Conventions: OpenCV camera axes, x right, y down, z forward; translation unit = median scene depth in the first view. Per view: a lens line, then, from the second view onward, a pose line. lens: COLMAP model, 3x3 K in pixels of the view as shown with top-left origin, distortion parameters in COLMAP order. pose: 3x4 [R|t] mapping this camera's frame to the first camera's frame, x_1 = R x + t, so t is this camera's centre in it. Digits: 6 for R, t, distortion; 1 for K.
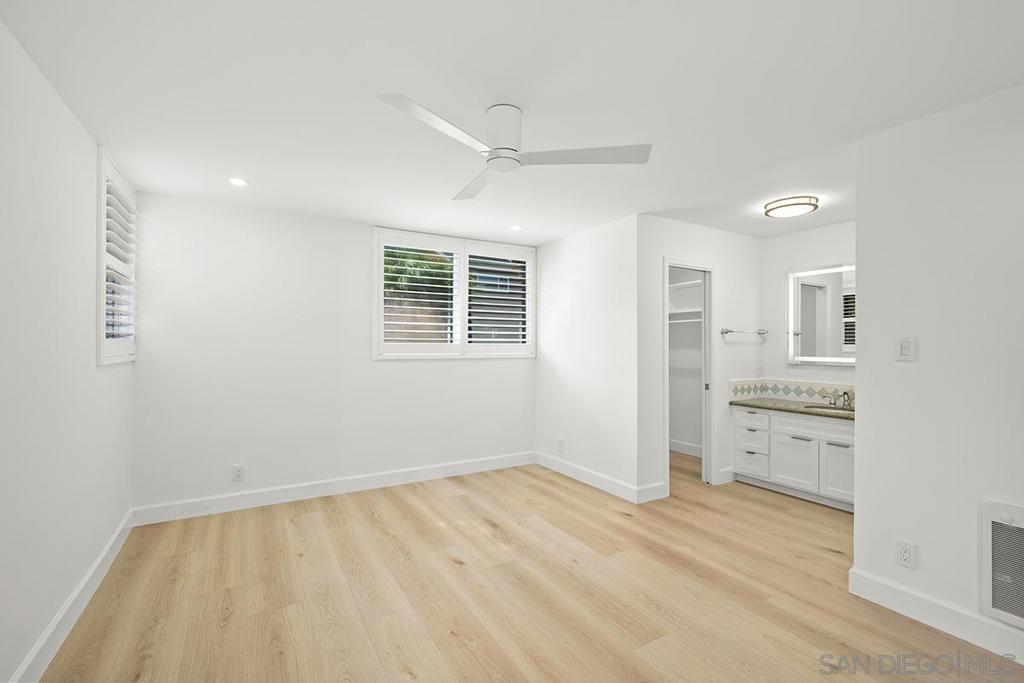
lens RADIAL K [[448.2, 0, 508.5], [0, 448.2, 342.2], [0, 0, 1]] dist [-0.006352, -0.000135]
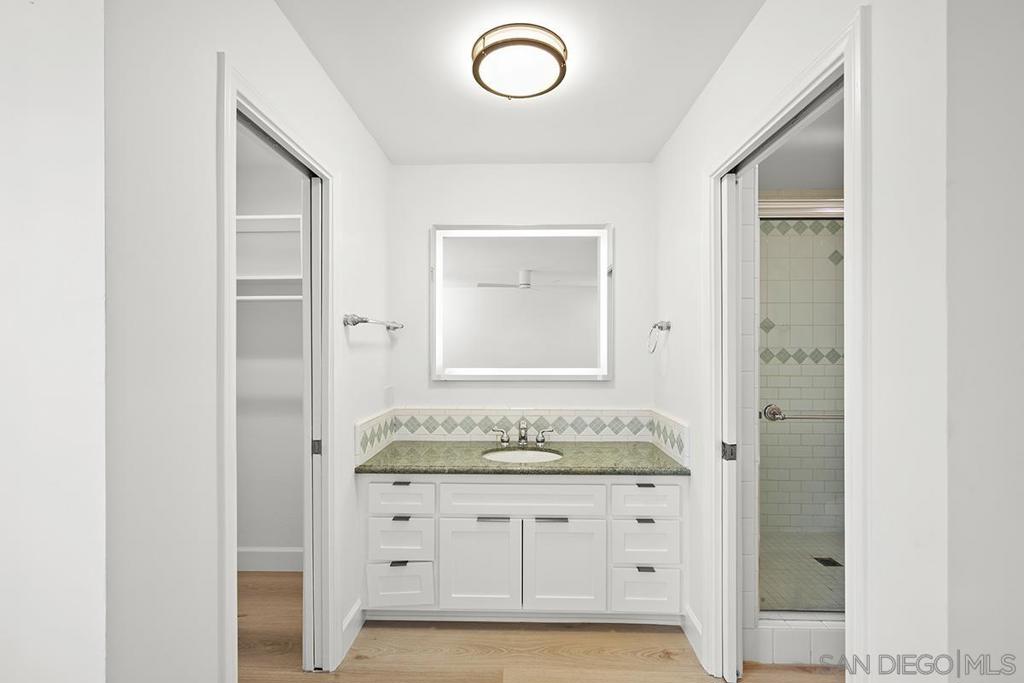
lens RADIAL K [[432.3, 0, 506.4], [0, 432.3, 346.3], [0, 0, 1]] dist [-0.003753, 0.000435]
pose [[0.518679, 0.000166, 0.854969, 0.184047], [-0.003206, 0.999993, 0.001750, 0.001381], [-0.854963, -0.003649, 0.518676, 0.631514]]
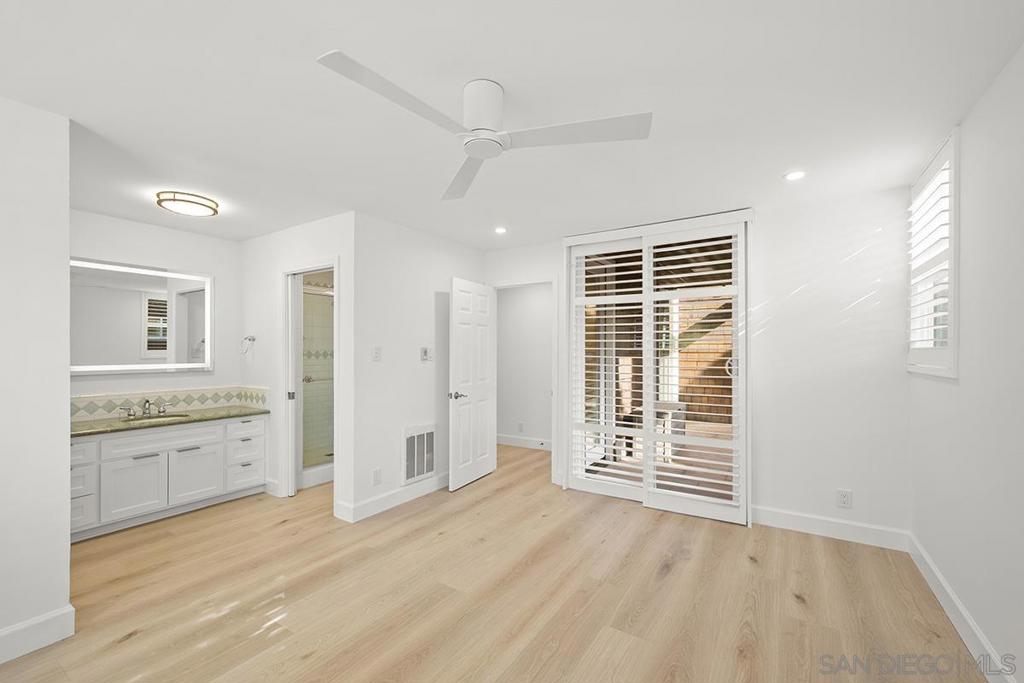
lens RADIAL K [[432.3, 0, 519.7], [0, 432.3, 348.2], [0, 0, 1]] dist [-0.003753, 0.000435]
pose [[-0.479524, 0.003727, 0.877521, -0.402251], [-0.006192, 0.999952, -0.007630, 0.002990], [-0.877507, -0.009092, -0.479478, 0.677749]]
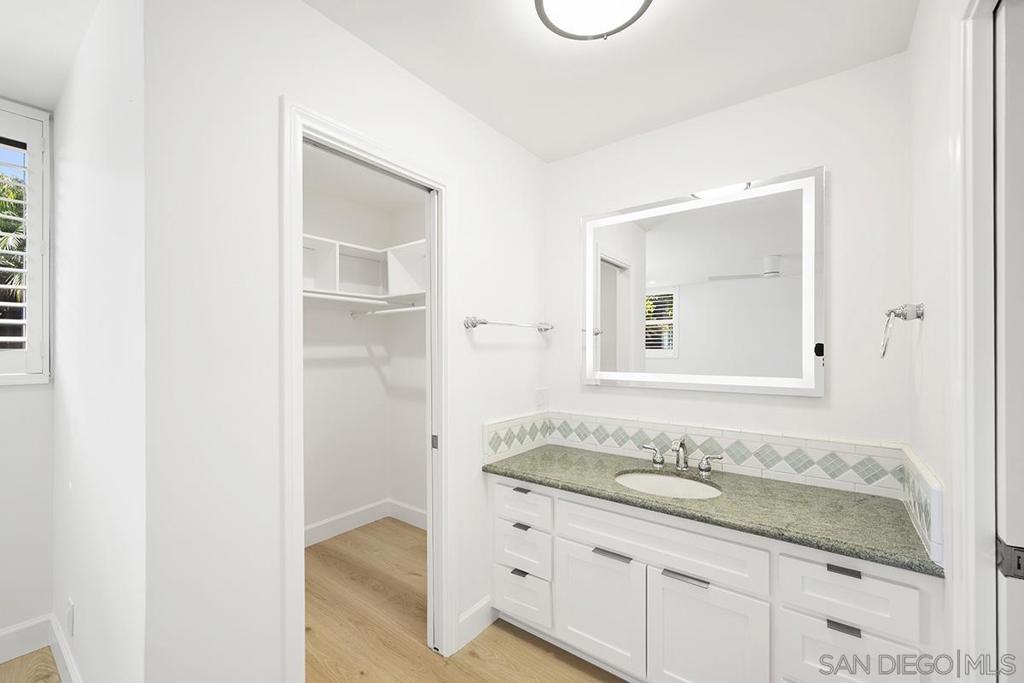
lens RADIAL K [[407.7, 0, 521.5], [0, 407.7, 349.4], [0, 0, 1]] dist [0.001623, -0.000343]
pose [[0.914510, -0.002762, 0.404554, 0.356681], [0.000711, 0.999986, 0.005220, 0.002105], [-0.404563, -0.004486, 0.914499, 0.581866]]
